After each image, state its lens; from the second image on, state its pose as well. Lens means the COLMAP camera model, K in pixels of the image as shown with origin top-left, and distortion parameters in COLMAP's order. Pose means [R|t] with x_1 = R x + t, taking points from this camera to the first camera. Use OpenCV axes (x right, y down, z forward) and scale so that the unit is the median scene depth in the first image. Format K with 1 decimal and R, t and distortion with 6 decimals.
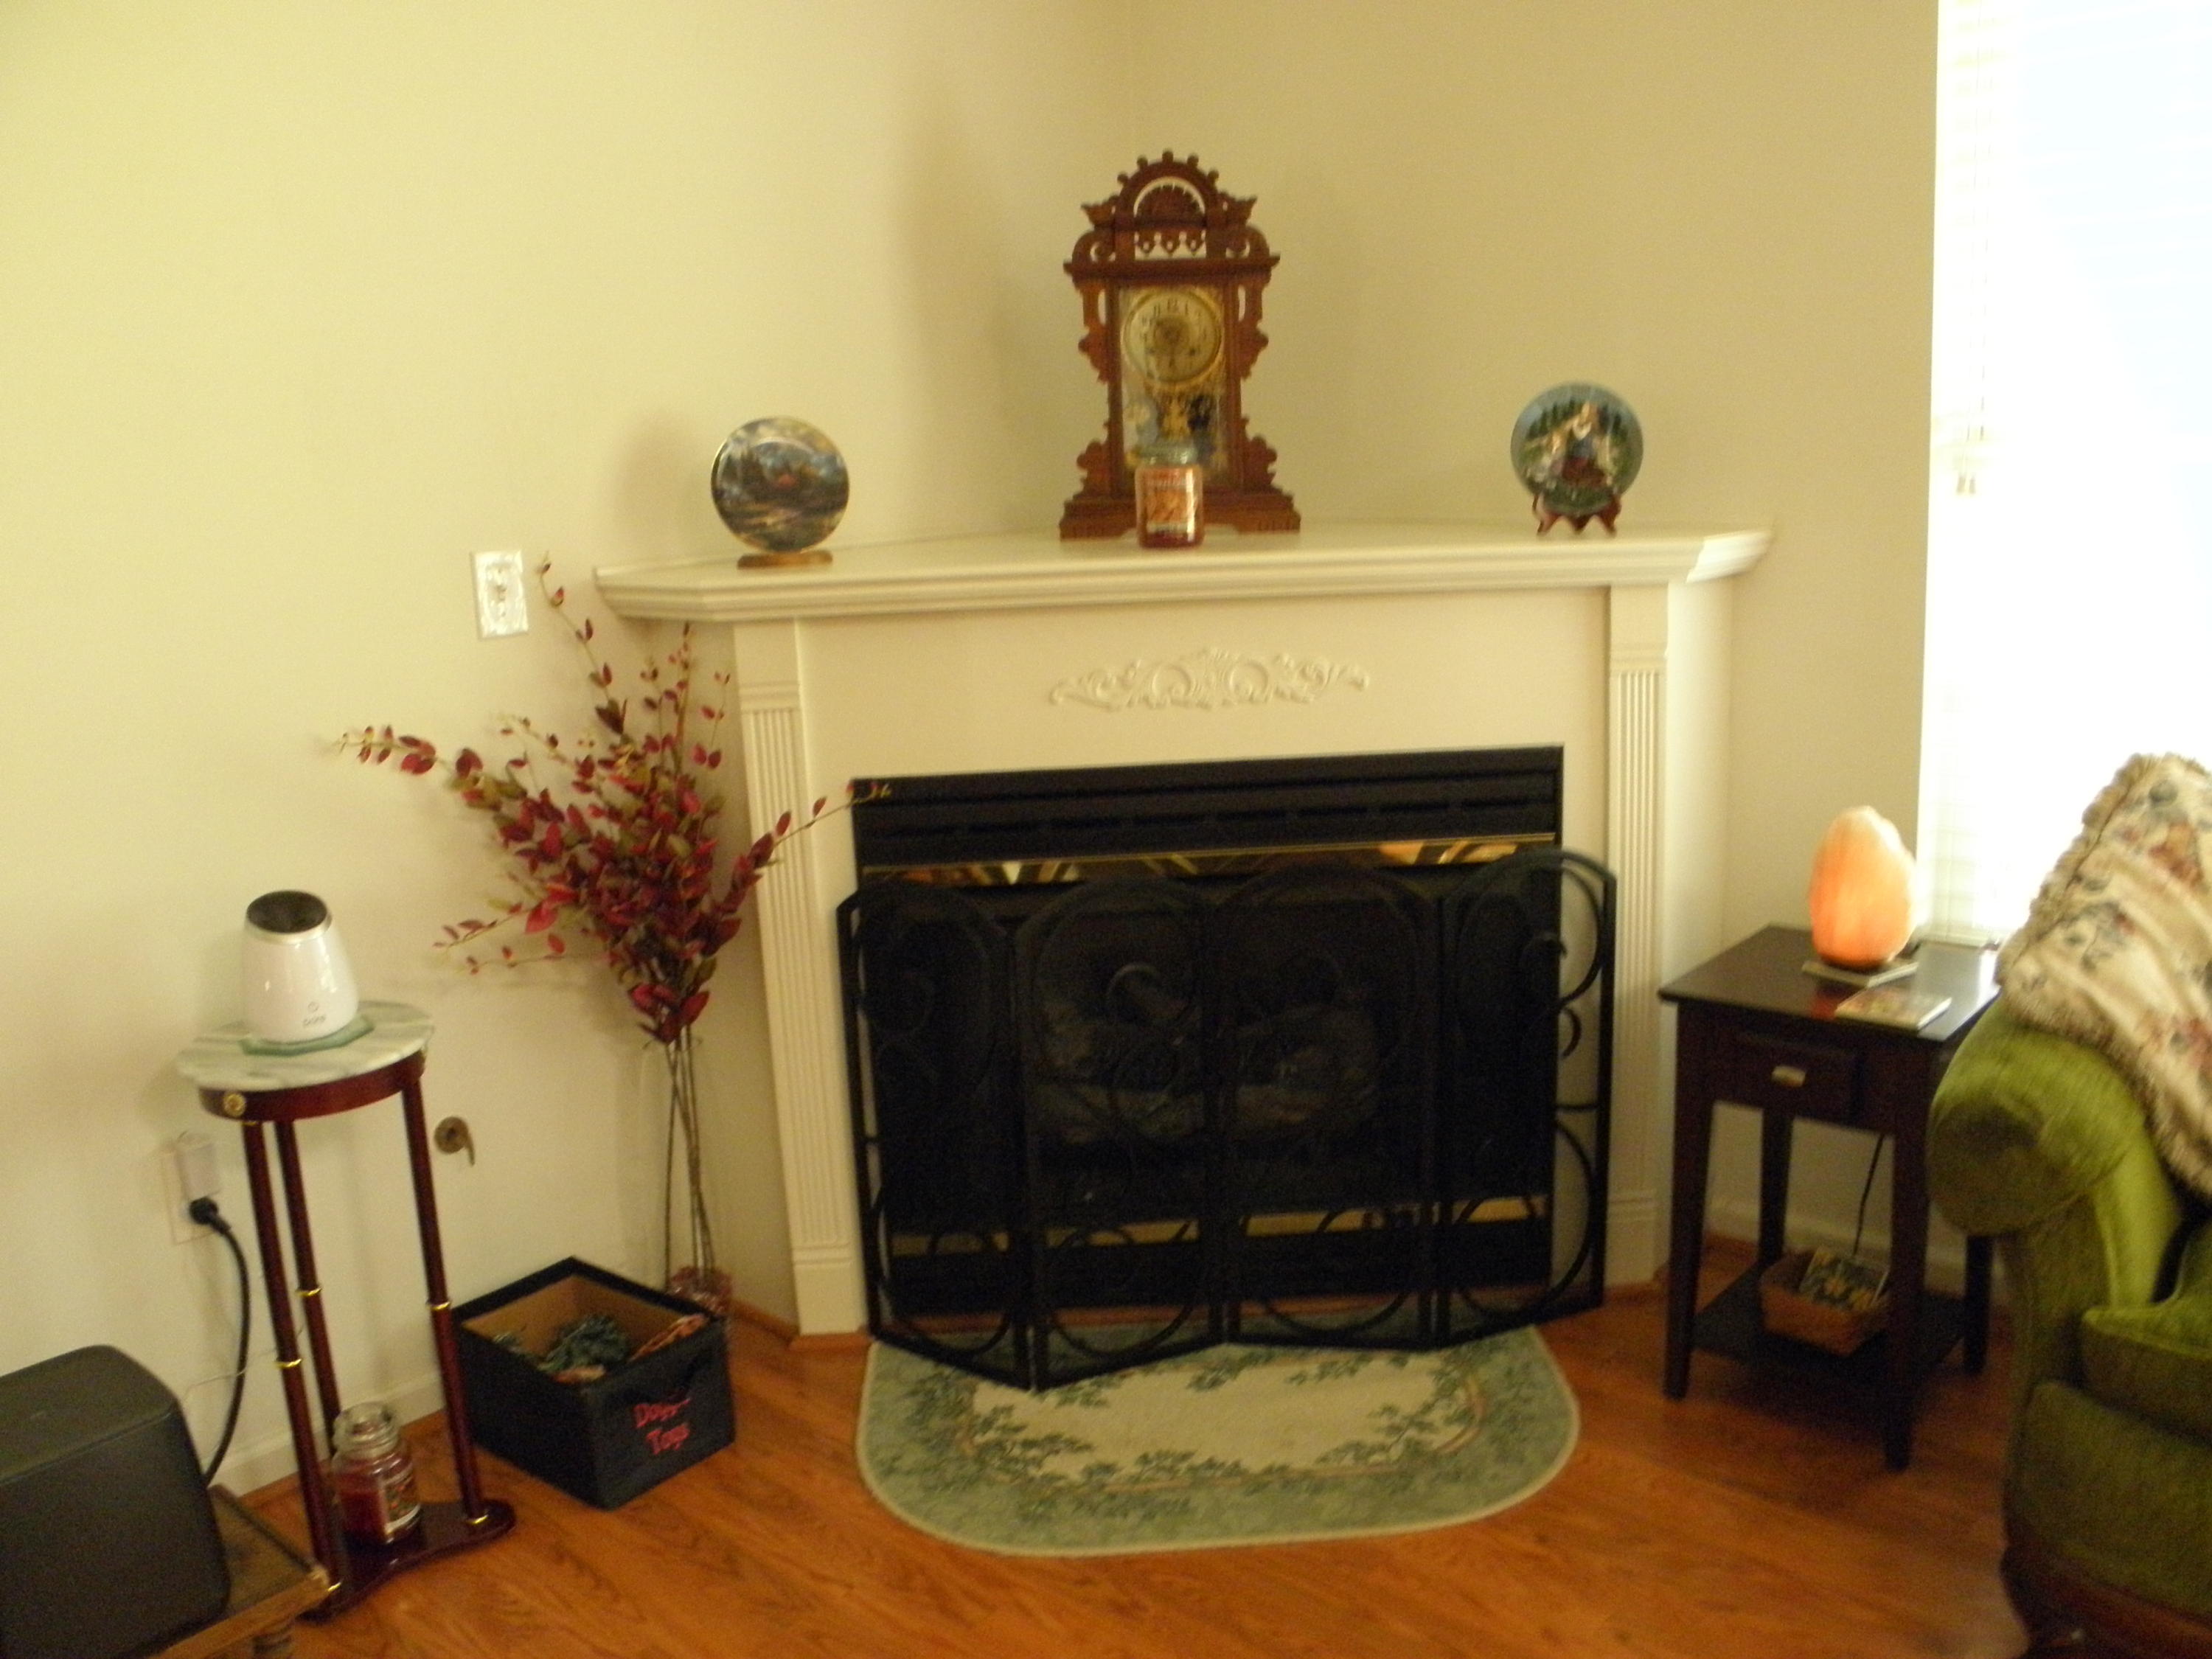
lens RADIAL K [[1861.9, 0, 1100.7], [0, 1861.9, 815.7], [0, 0, 1]] dist [-0.189542, 0.160840]
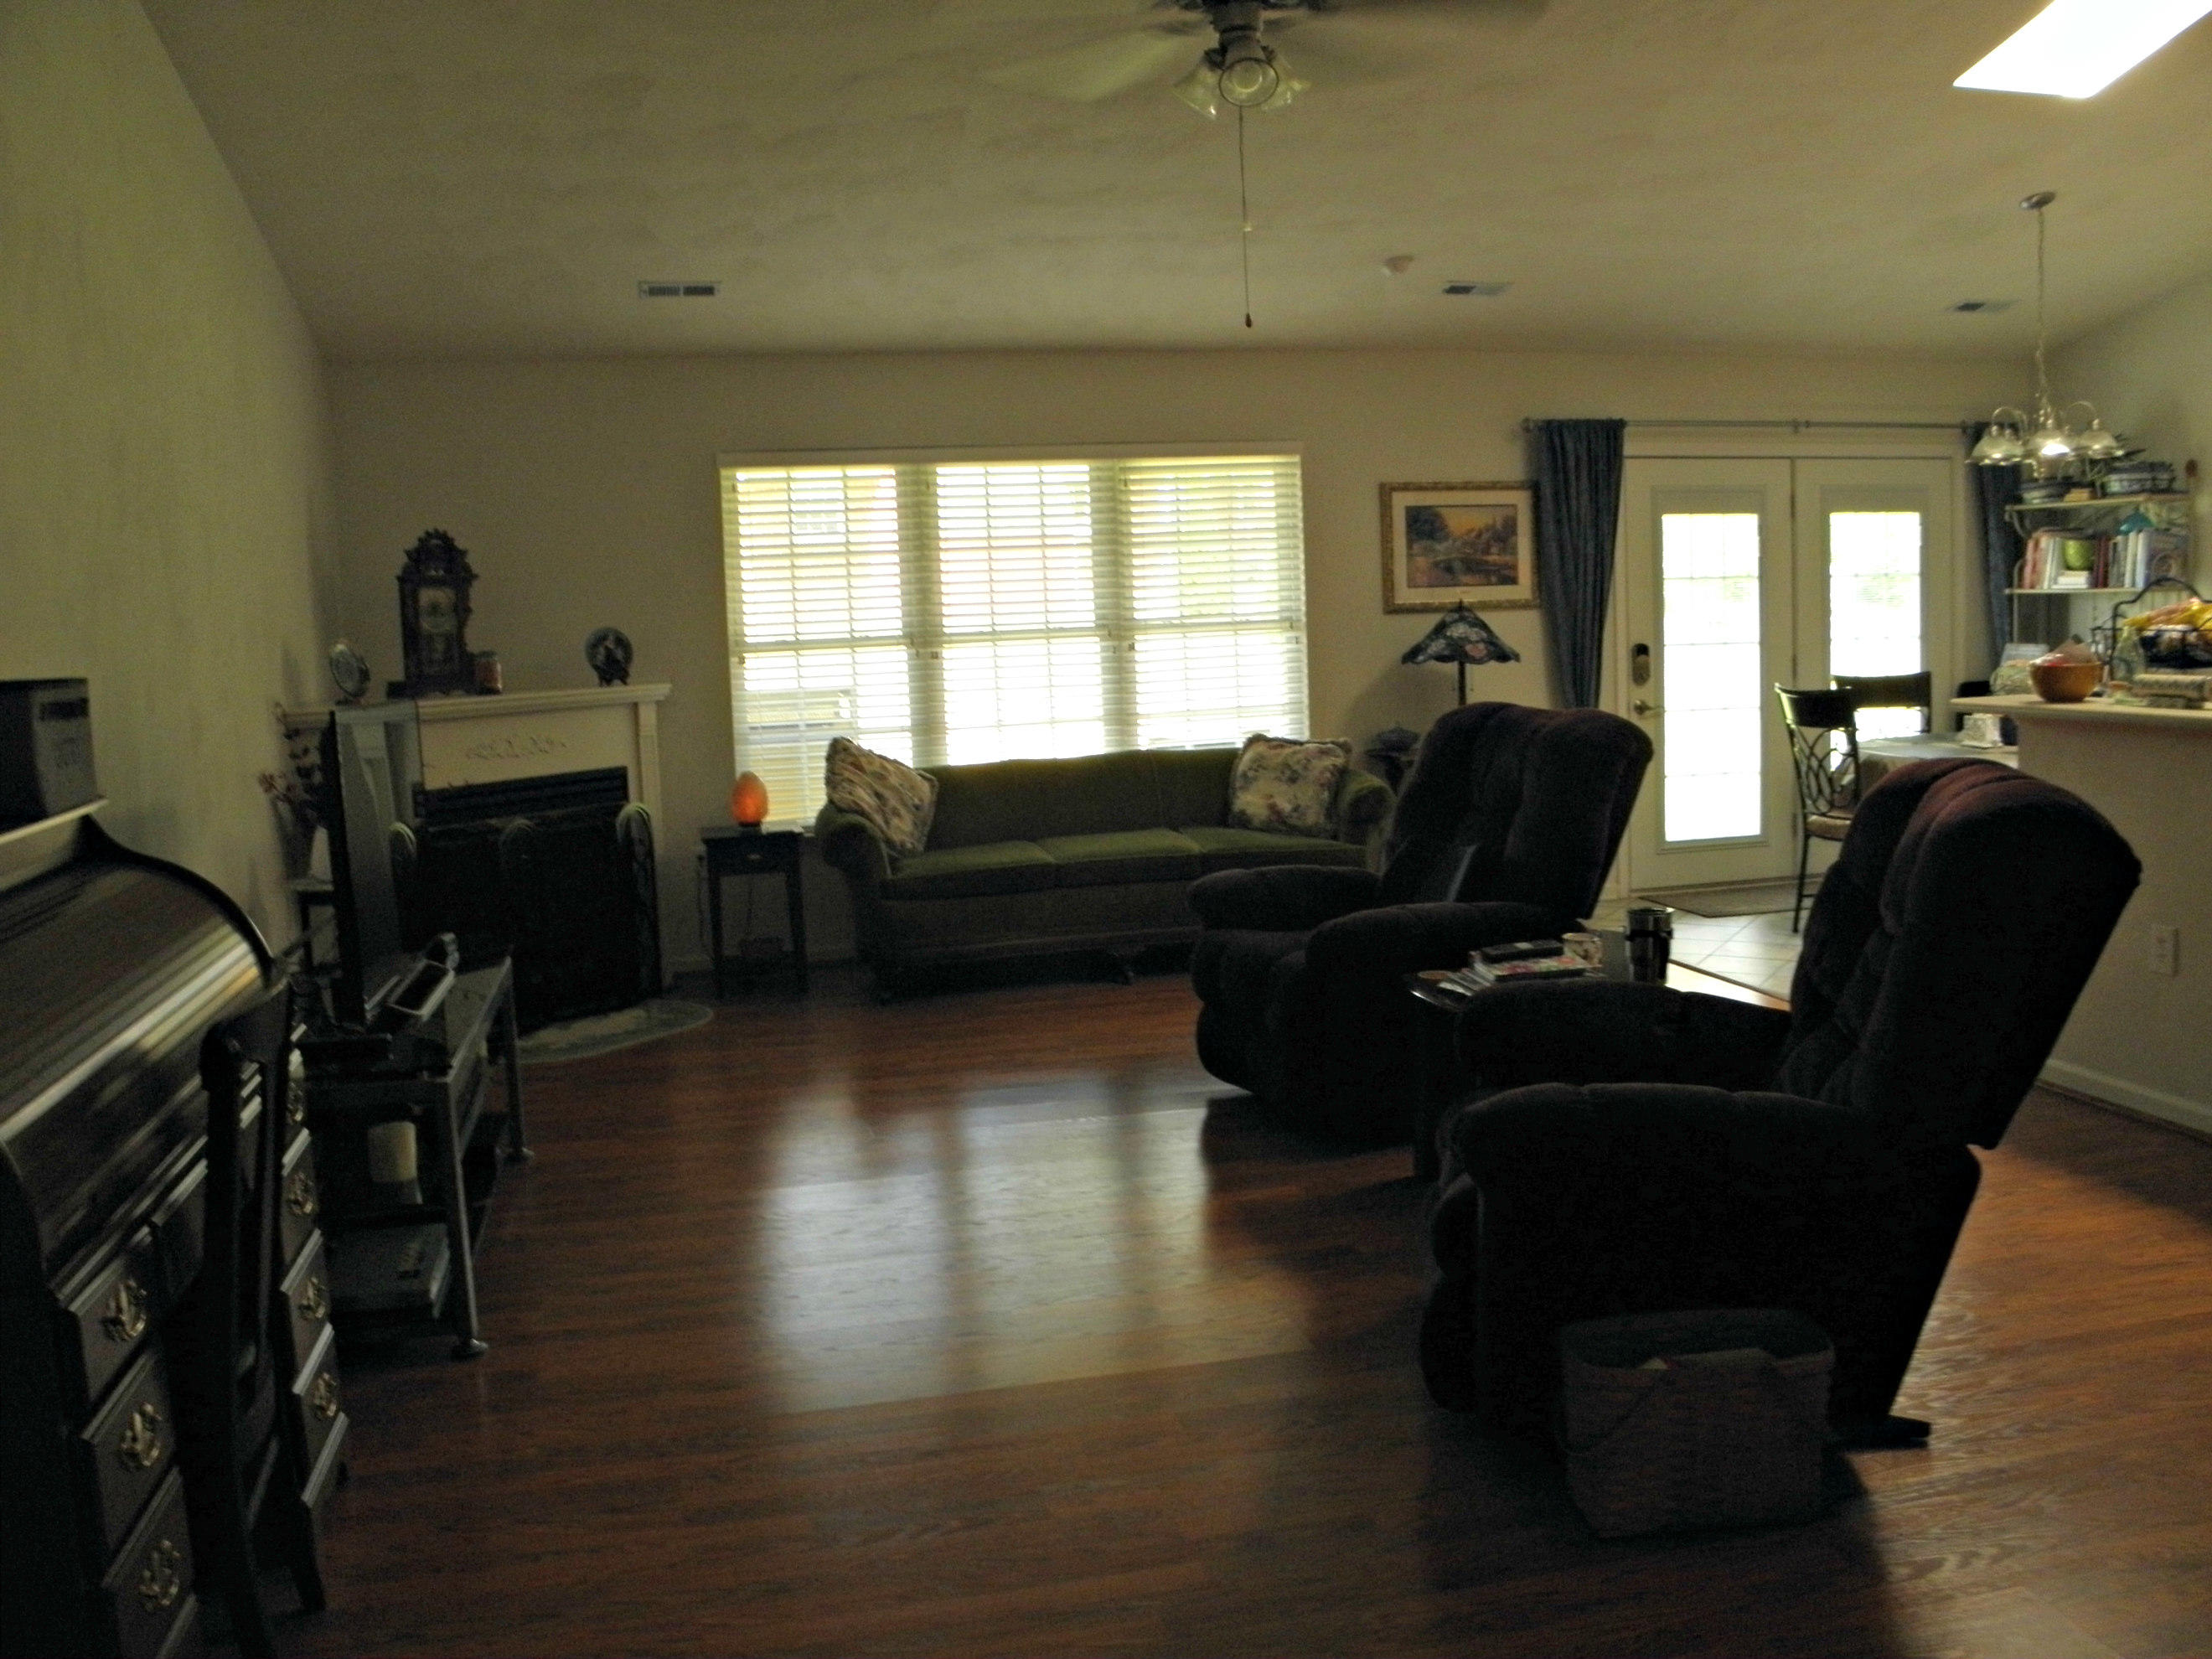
lens RADIAL K [[1861.9, 0, 1100.7], [0, 1861.9, 815.7], [0, 0, 1]] dist [-0.189542, 0.160840]
pose [[0.590663, -0.069875, 0.803888, -1.420194], [0.171009, 0.984454, -0.040080, 0.246290], [-0.788590, 0.161146, 0.593429, -1.038314]]
